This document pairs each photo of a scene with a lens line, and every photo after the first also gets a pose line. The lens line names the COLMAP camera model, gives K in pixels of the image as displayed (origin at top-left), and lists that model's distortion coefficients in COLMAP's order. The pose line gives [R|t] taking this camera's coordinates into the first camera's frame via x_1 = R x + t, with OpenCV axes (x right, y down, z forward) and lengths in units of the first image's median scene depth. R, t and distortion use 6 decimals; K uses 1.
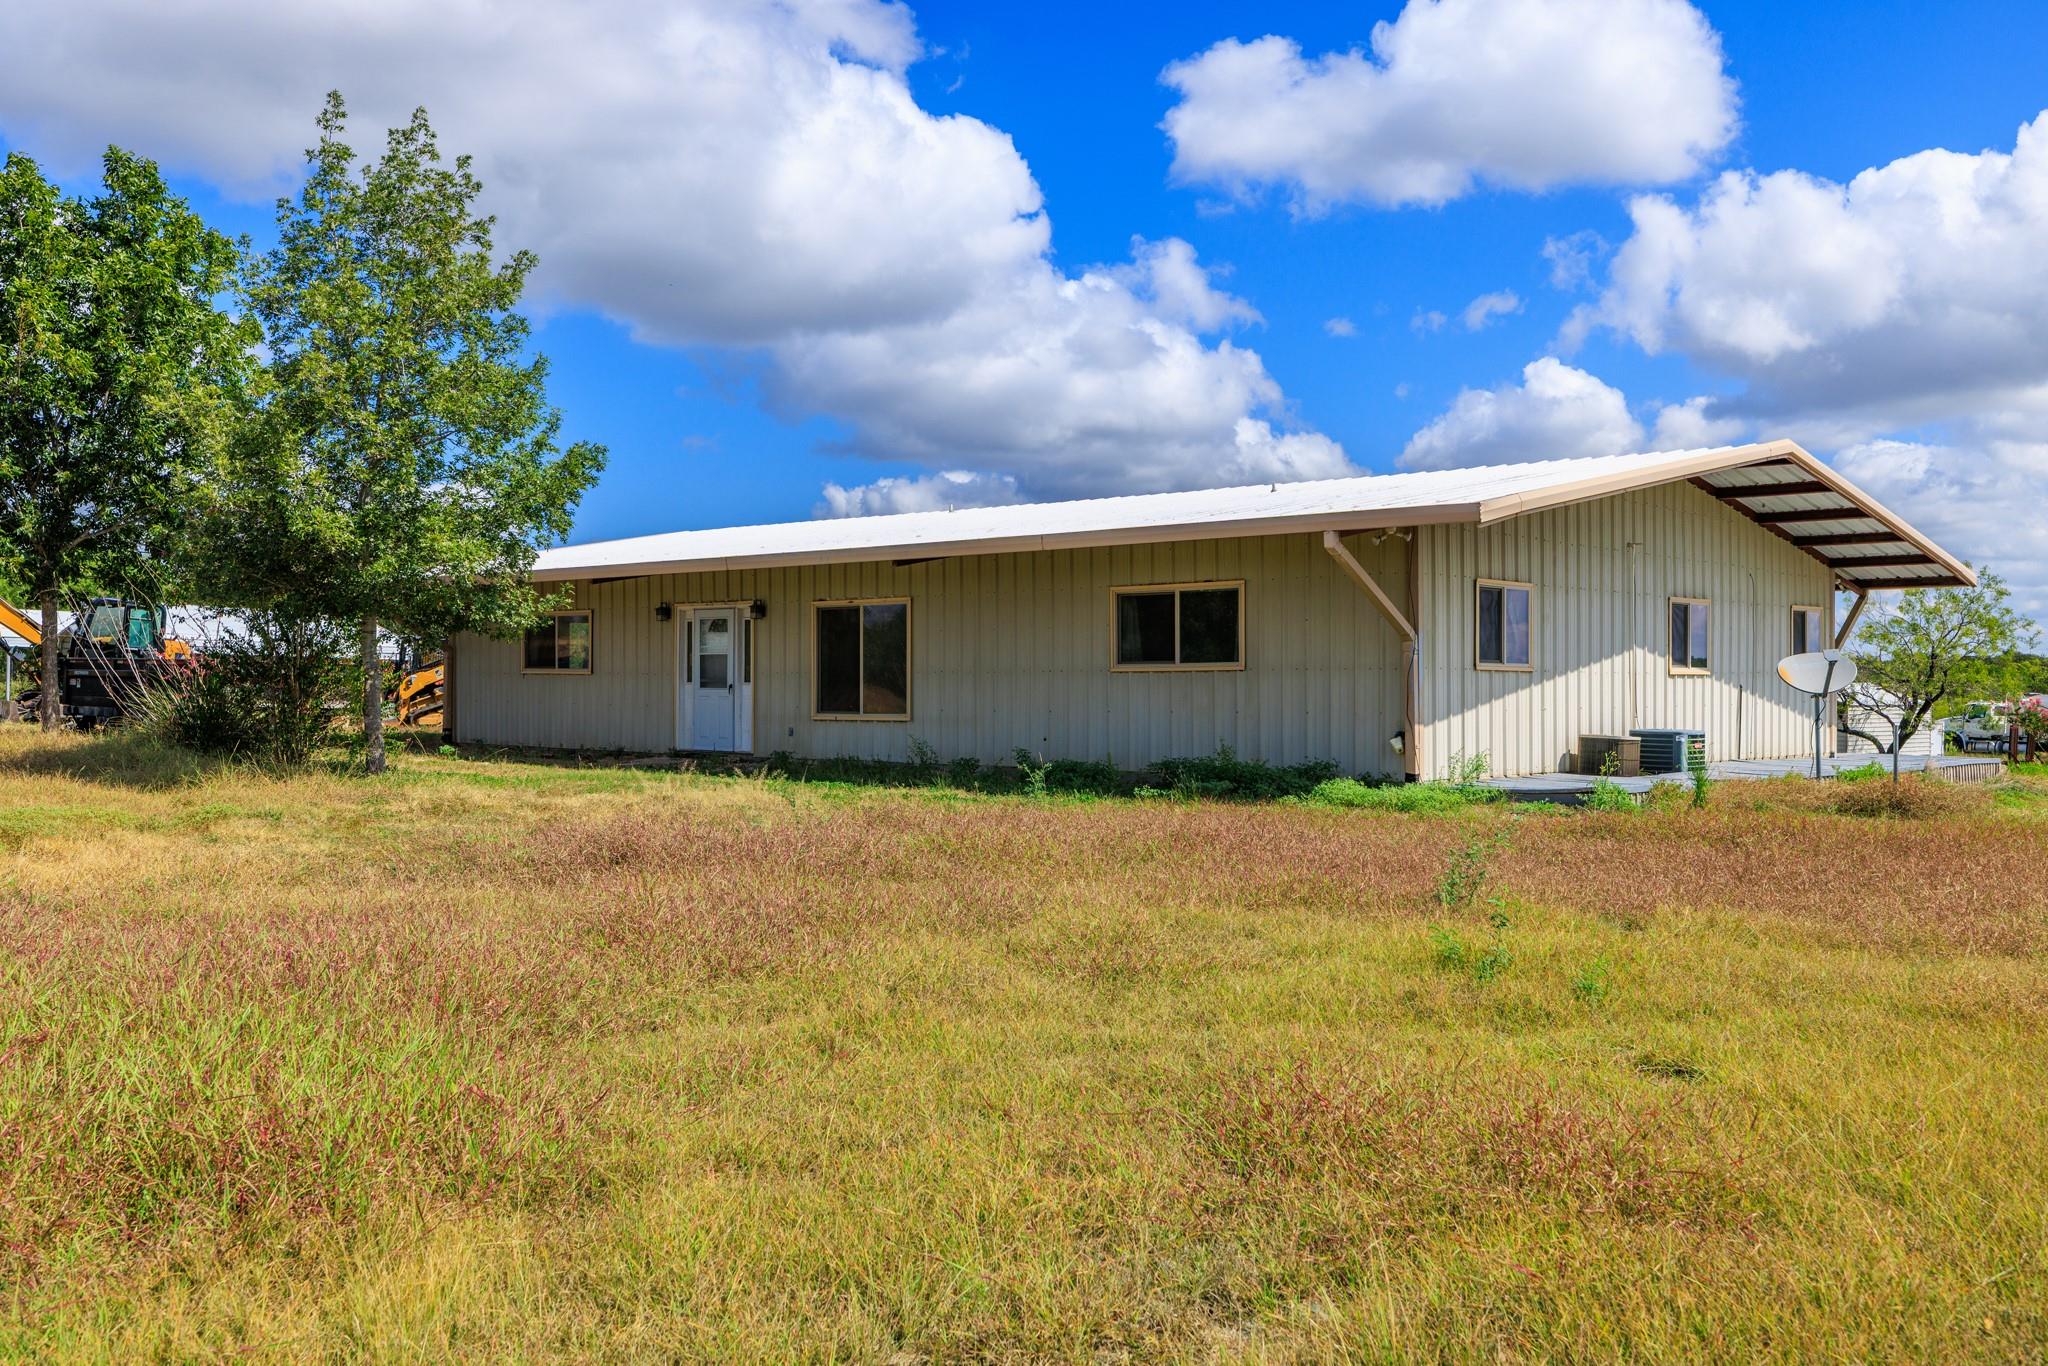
lens RADIAL K [[1958.1, 0, 1041.9], [0, 1958.1, 601.3], [0, 0, 1]] dist [0.000654, 0.000000]
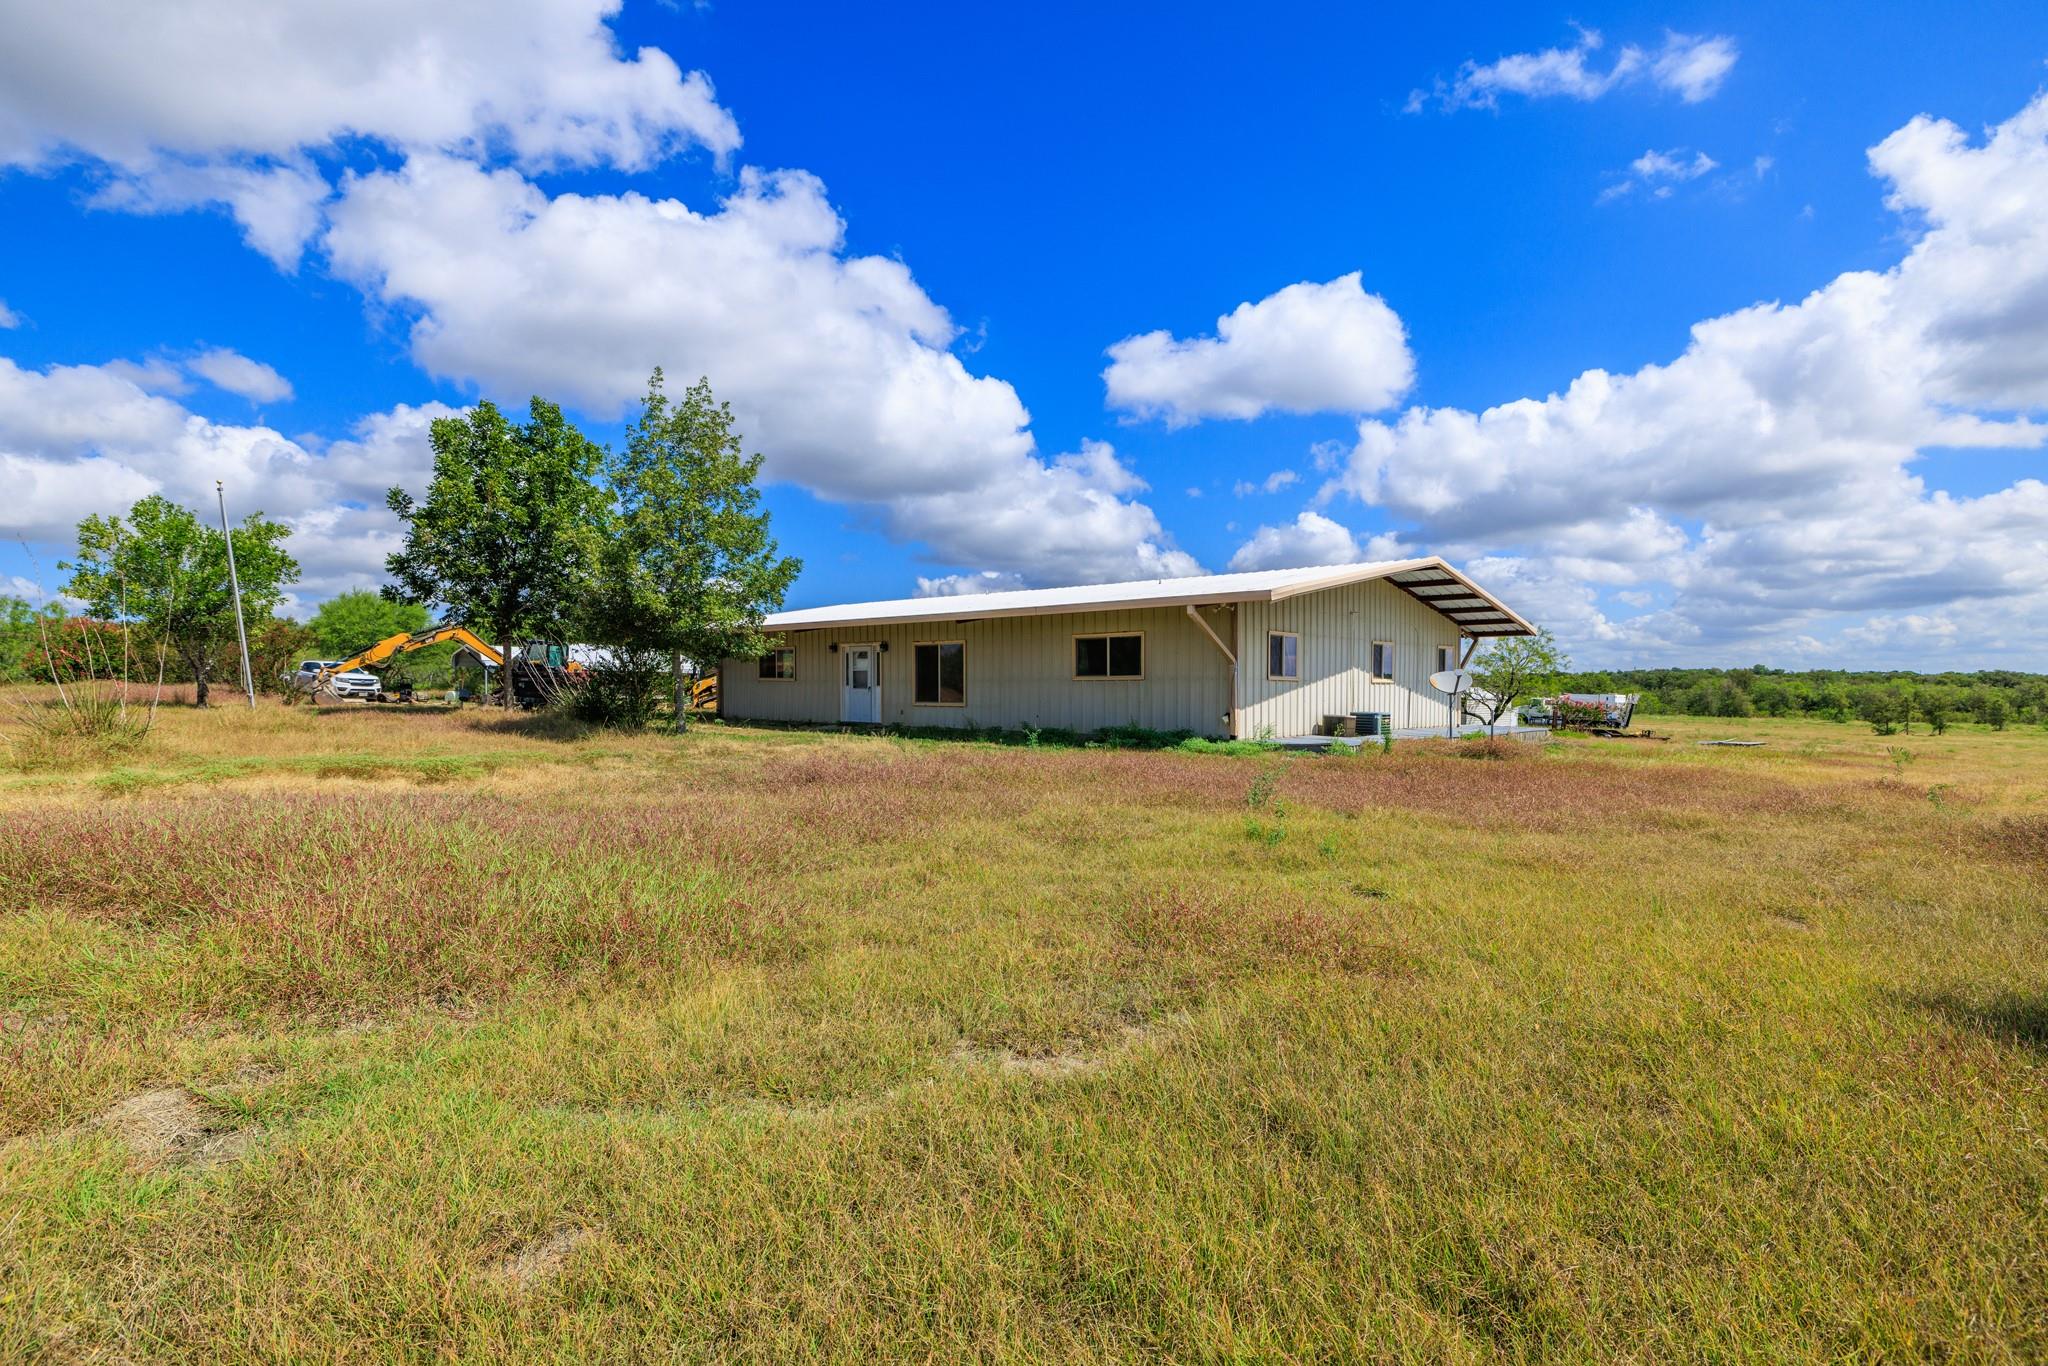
lens RADIAL K [[1576.8, 0, 1021.3], [0, 1576.8, 687.5], [0, 0, 1]] dist [-0.012264, 0.000721]
pose [[0.999667, 0.000605, 0.025787, -0.053013], [-0.000962, 0.999904, 0.013855, 0.022374], [-0.025776, -0.013875, 0.999571, -0.504238]]
